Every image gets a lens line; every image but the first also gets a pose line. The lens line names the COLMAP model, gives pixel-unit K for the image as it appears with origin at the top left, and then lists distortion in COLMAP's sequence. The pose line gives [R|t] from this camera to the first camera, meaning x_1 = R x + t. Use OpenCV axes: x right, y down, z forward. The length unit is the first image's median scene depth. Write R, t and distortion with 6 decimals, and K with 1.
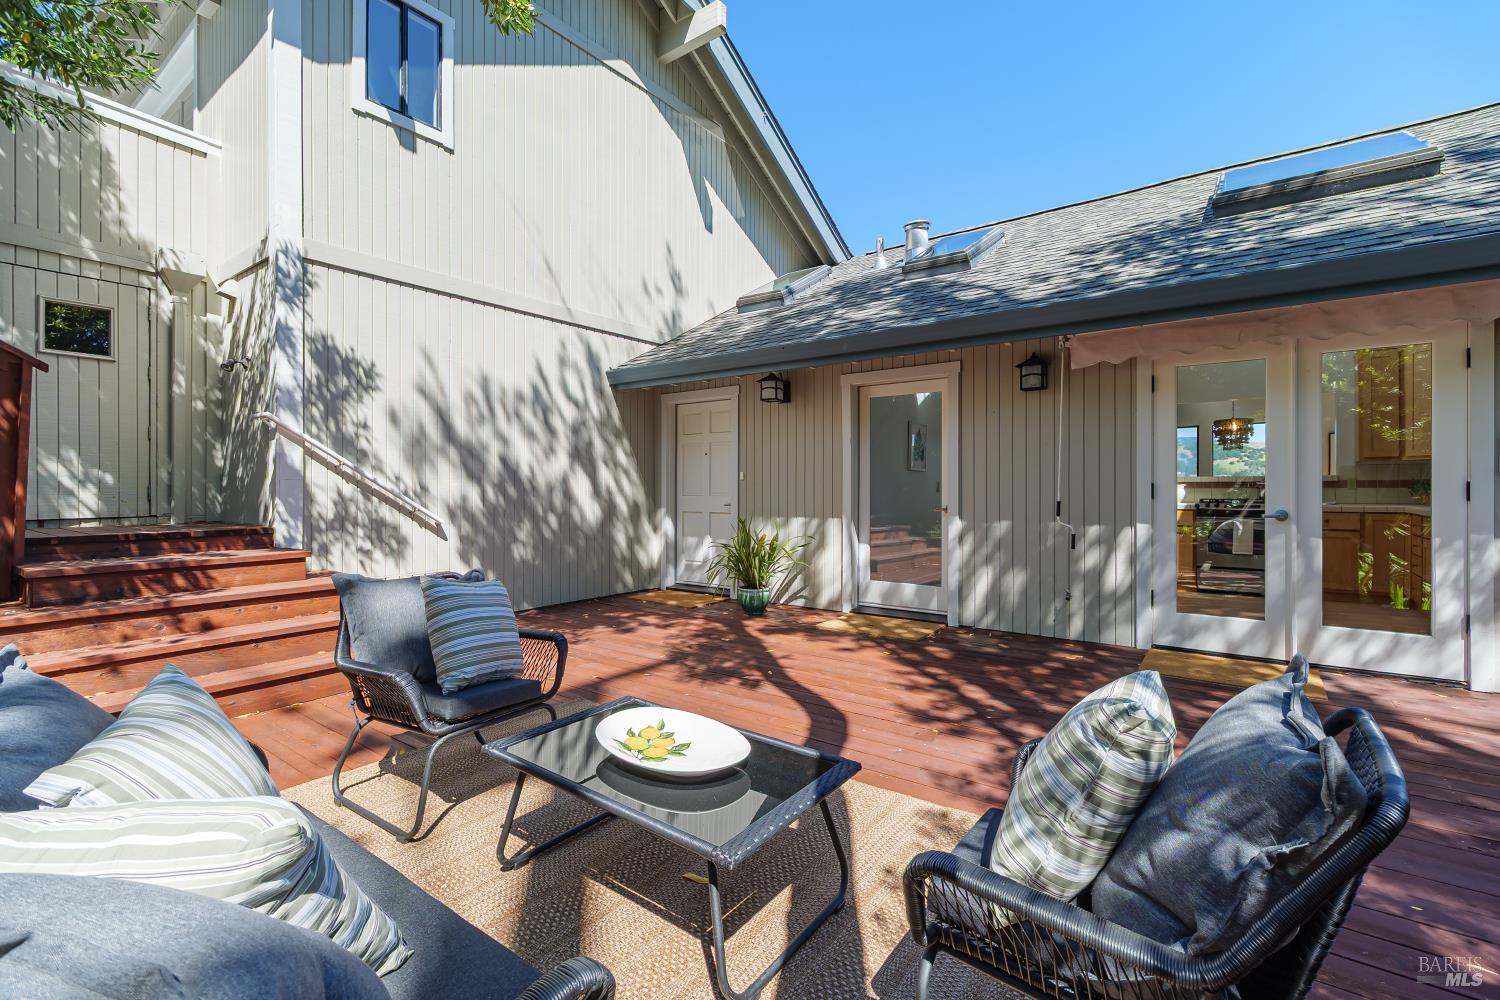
lens RADIAL K [[633.5, 0, 779.2], [0, 633.5, 491.2], [0, 0, 1]] dist [-0.006587, -0.000025]
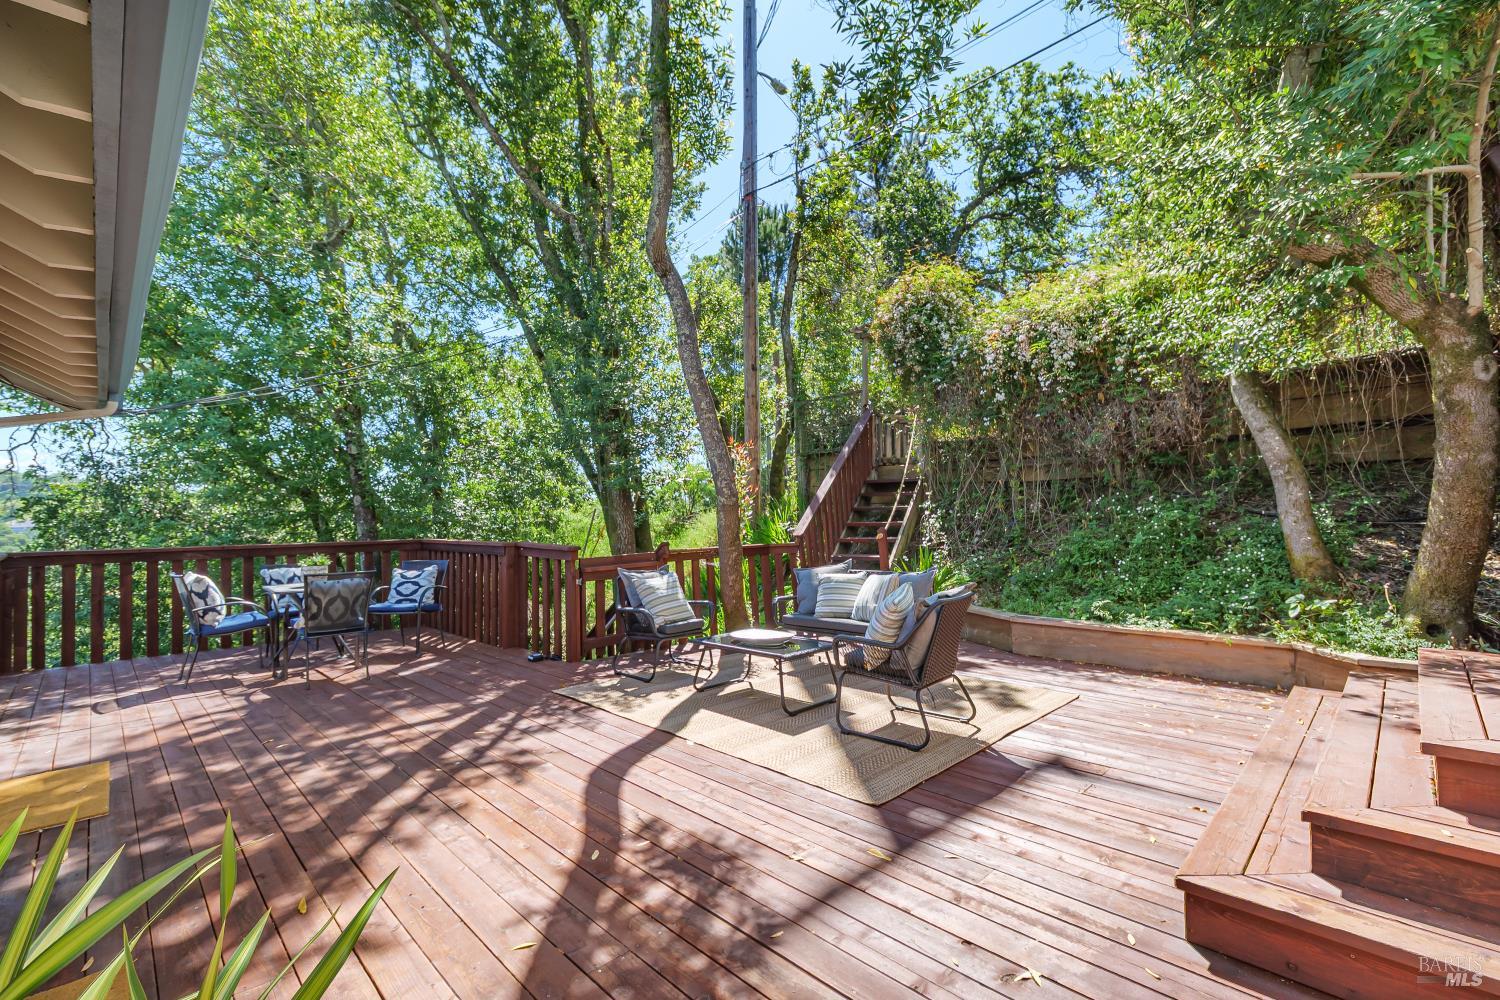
lens RADIAL K [[667.1, 0, 743.0], [0, 667.1, 514.4], [0, 0, 1]] dist [0.000998, 0.000168]
pose [[-0.980133, 0.026319, 0.196585, -0.234195], [0.026737, 0.999642, -0.000528, -0.027659], [-0.196529, 0.004738, -0.980487, 1.348317]]
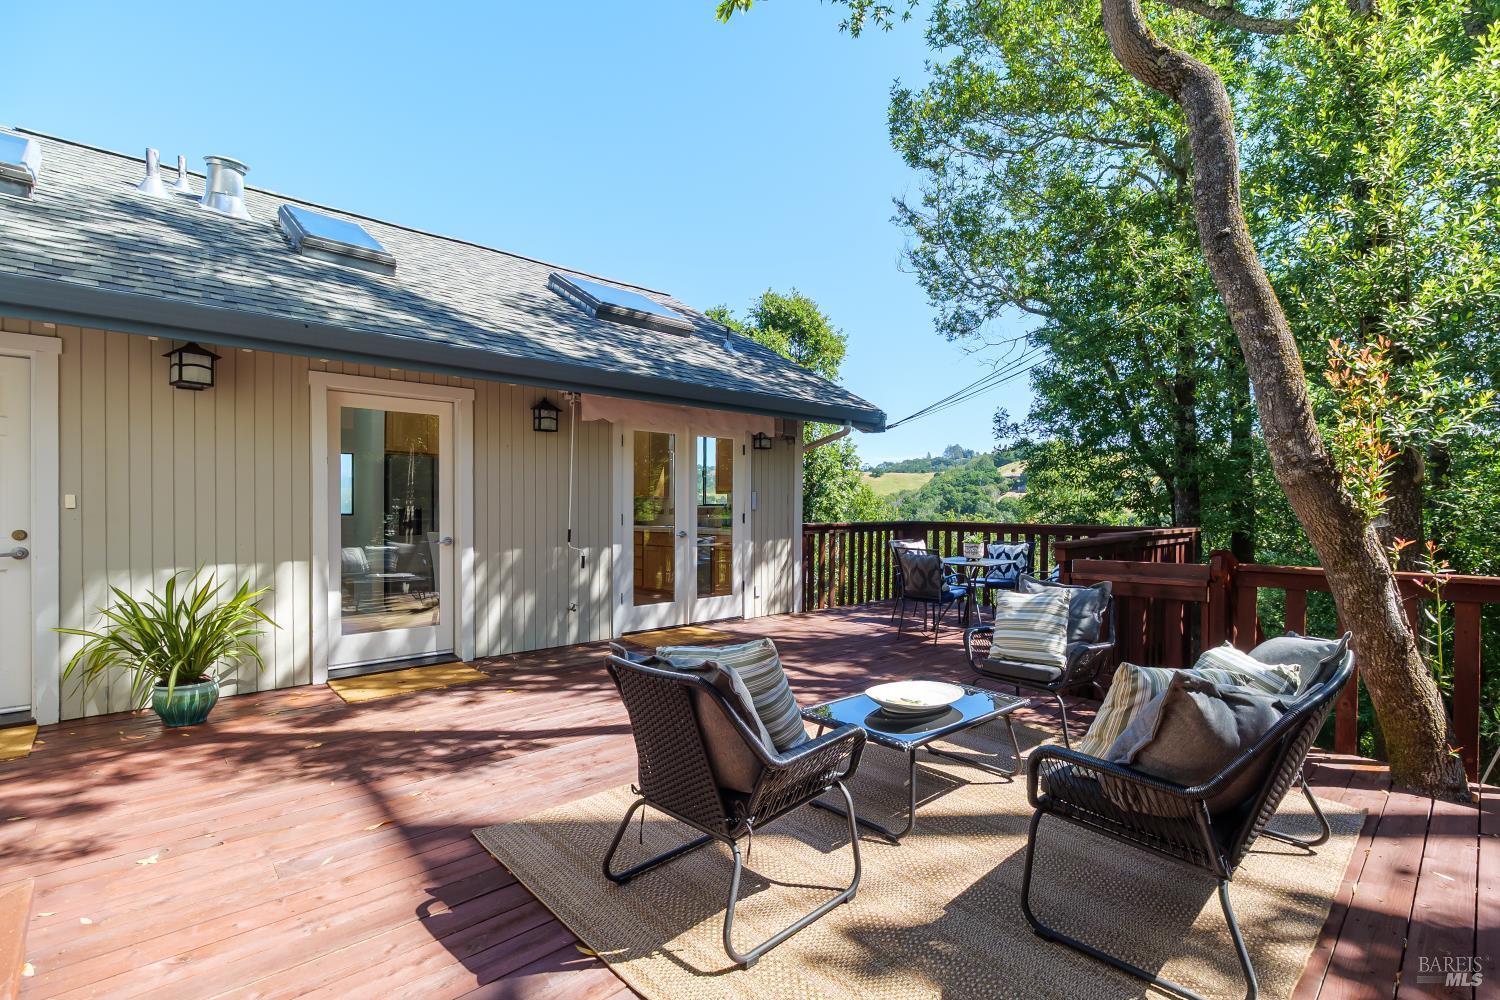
lens RADIAL K [[667.1, 0, 743.0], [0, 667.1, 514.4], [0, 0, 1]] dist [0.000998, 0.000168]
pose [[0.233879, -0.006687, 0.972243, -0.699406], [0.004794, 0.999972, 0.005725, -0.017953], [-0.972254, 0.003322, 0.233905, 0.394793]]
